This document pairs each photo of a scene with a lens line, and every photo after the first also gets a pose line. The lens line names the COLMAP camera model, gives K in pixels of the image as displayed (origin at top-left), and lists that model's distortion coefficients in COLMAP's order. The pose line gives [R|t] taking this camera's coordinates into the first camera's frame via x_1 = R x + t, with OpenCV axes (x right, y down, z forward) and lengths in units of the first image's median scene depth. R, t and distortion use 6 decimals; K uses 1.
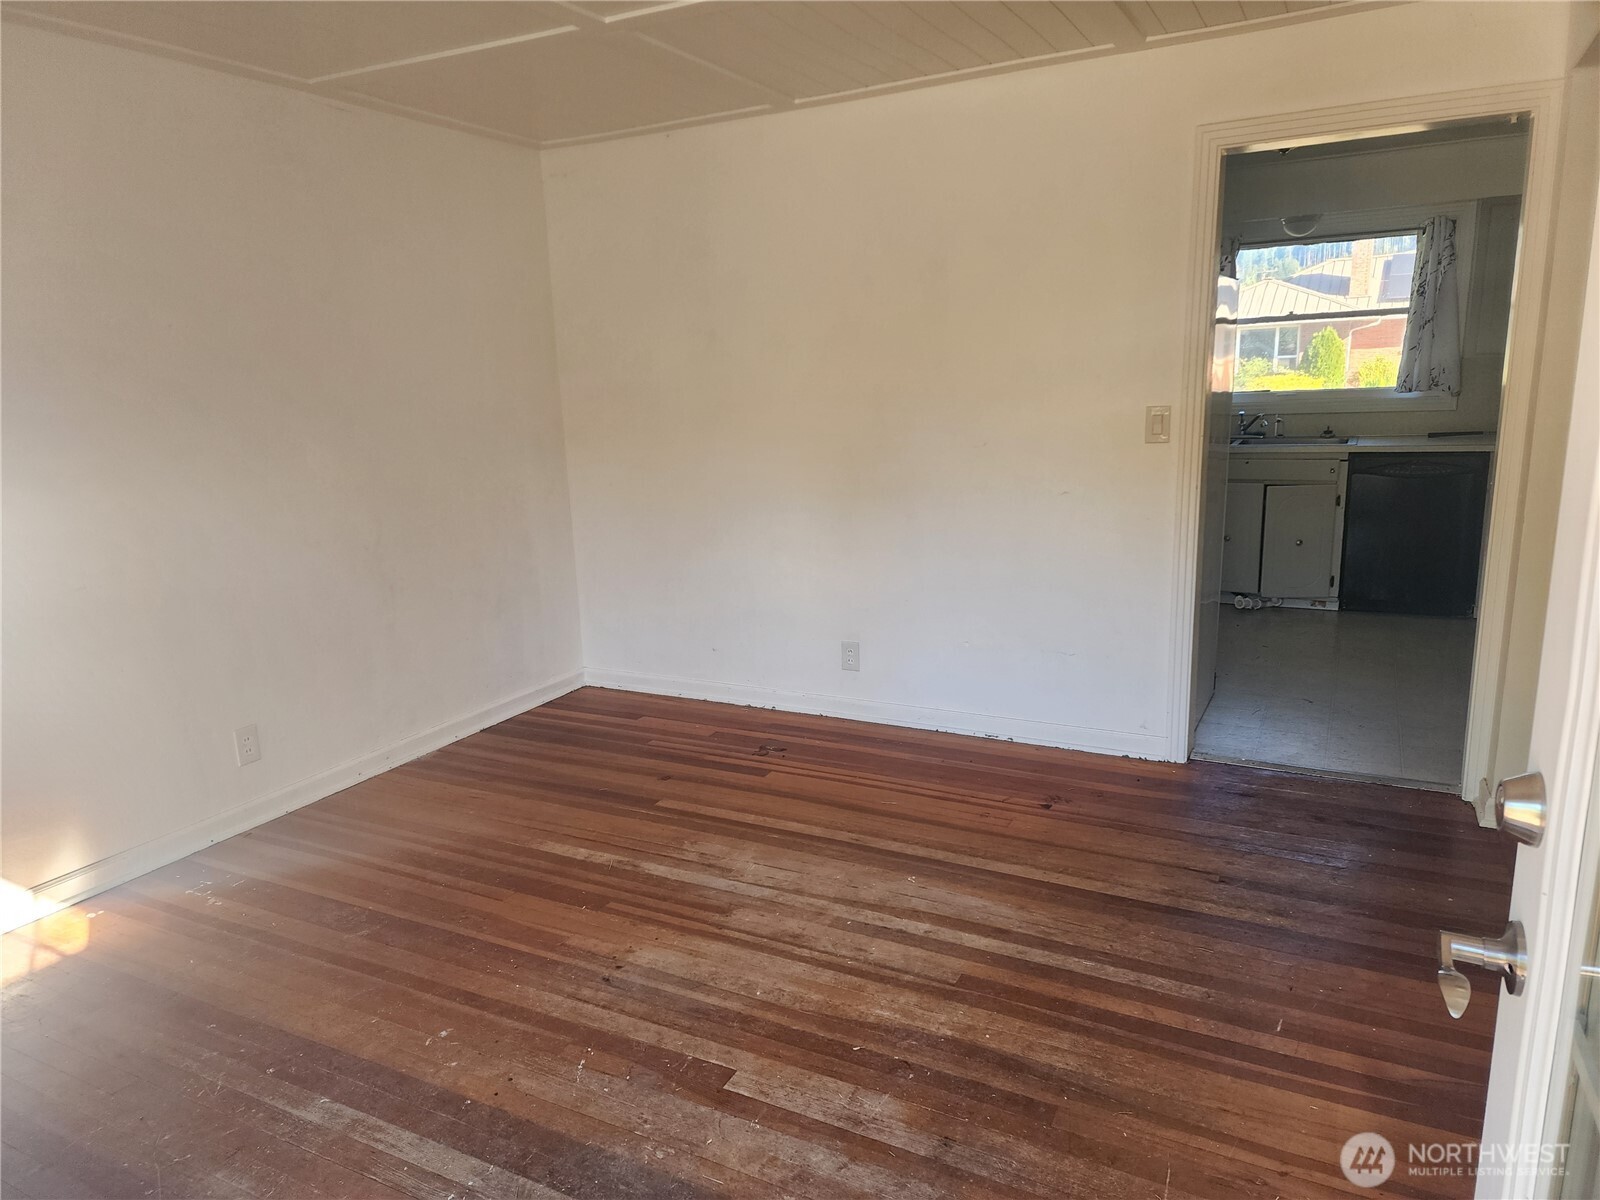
lens RADIAL K [[1062.7, 0, 801.1], [0, 1062.7, 602.2], [0, 0, 1]] dist [0.077505, -0.055492]
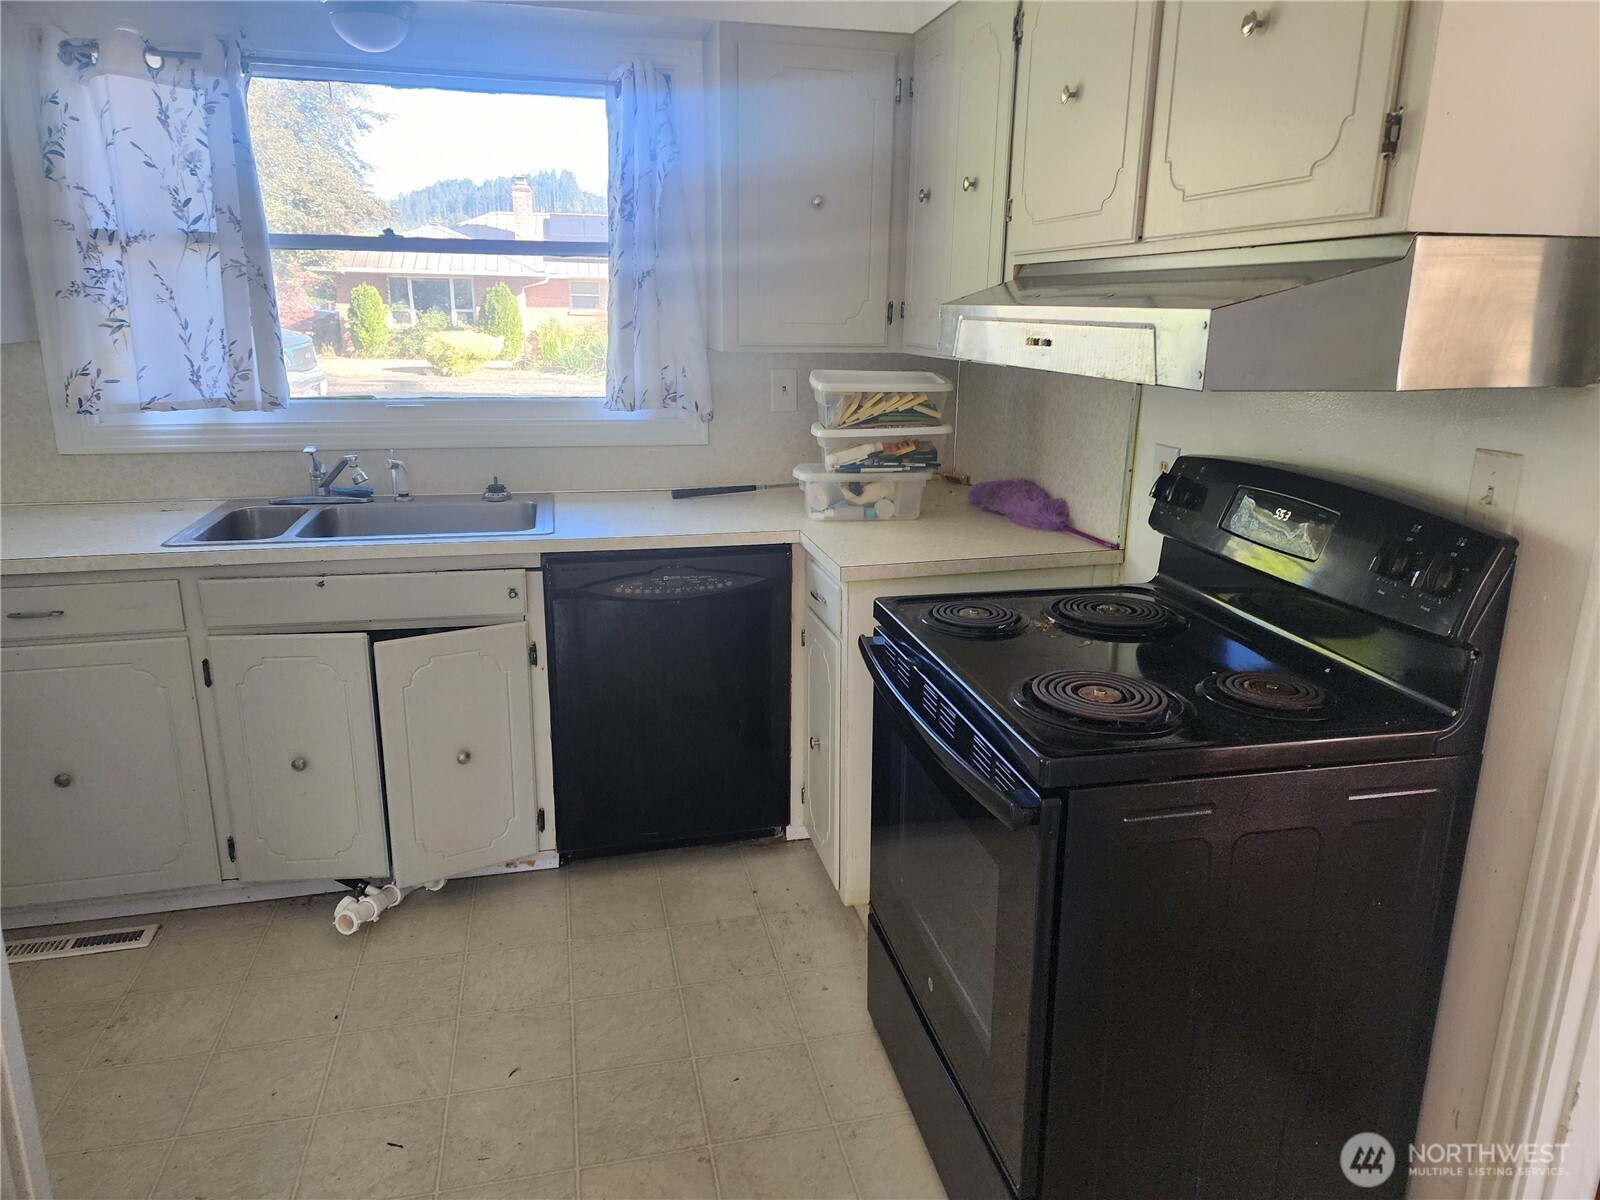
lens RADIAL K [[1062.7, 0, 798.0], [0, 1062.7, 594.6], [0, 0, 1]] dist [0.077505, -0.055492]
pose [[0.764071, -0.124608, 0.632983, 0.245412], [0.099717, 0.992189, 0.074952, -0.116485], [-0.637379, 0.005850, 0.770528, 0.474067]]
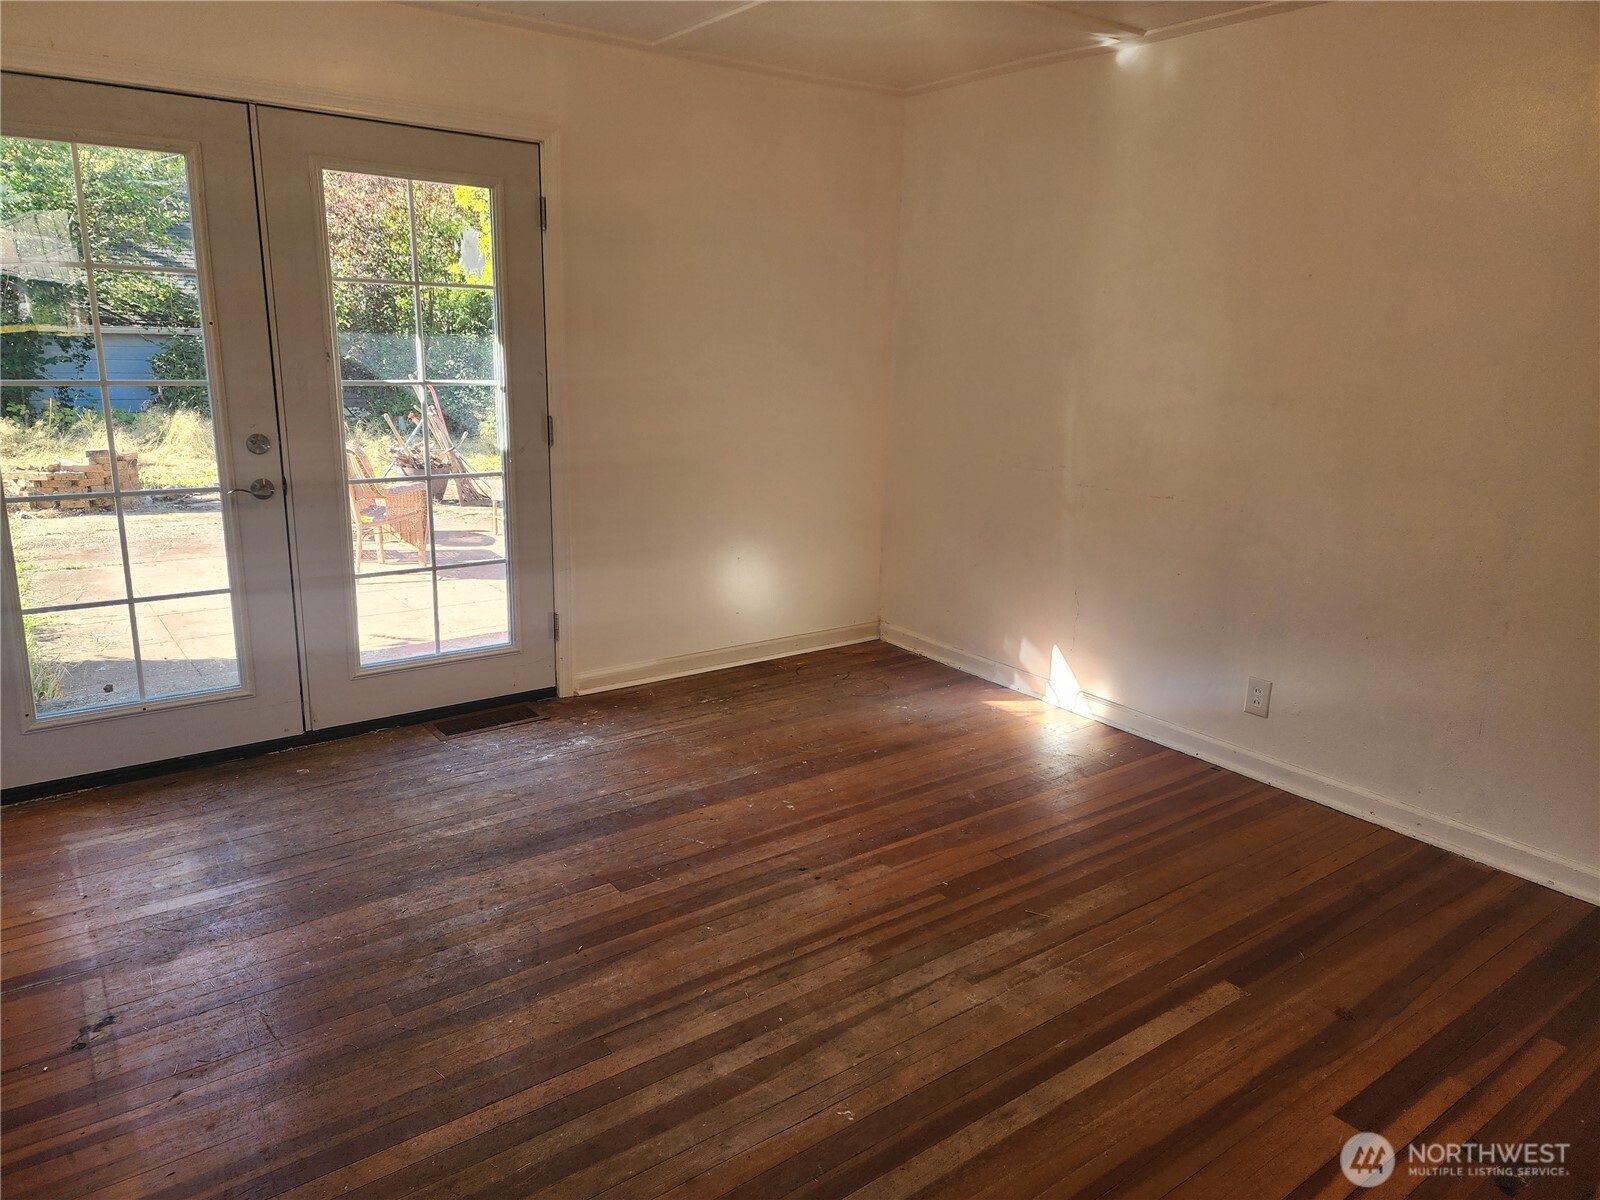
lens RADIAL K [[1062.7, 0, 795.6], [0, 1062.7, 603.6], [0, 0, 1]] dist [0.077505, -0.055492]
pose [[-0.439841, 0.249686, -0.862668, 0.701586], [-0.202239, 0.908364, 0.366026, -0.305039], [0.875008, 0.335458, -0.349039, 1.251437]]
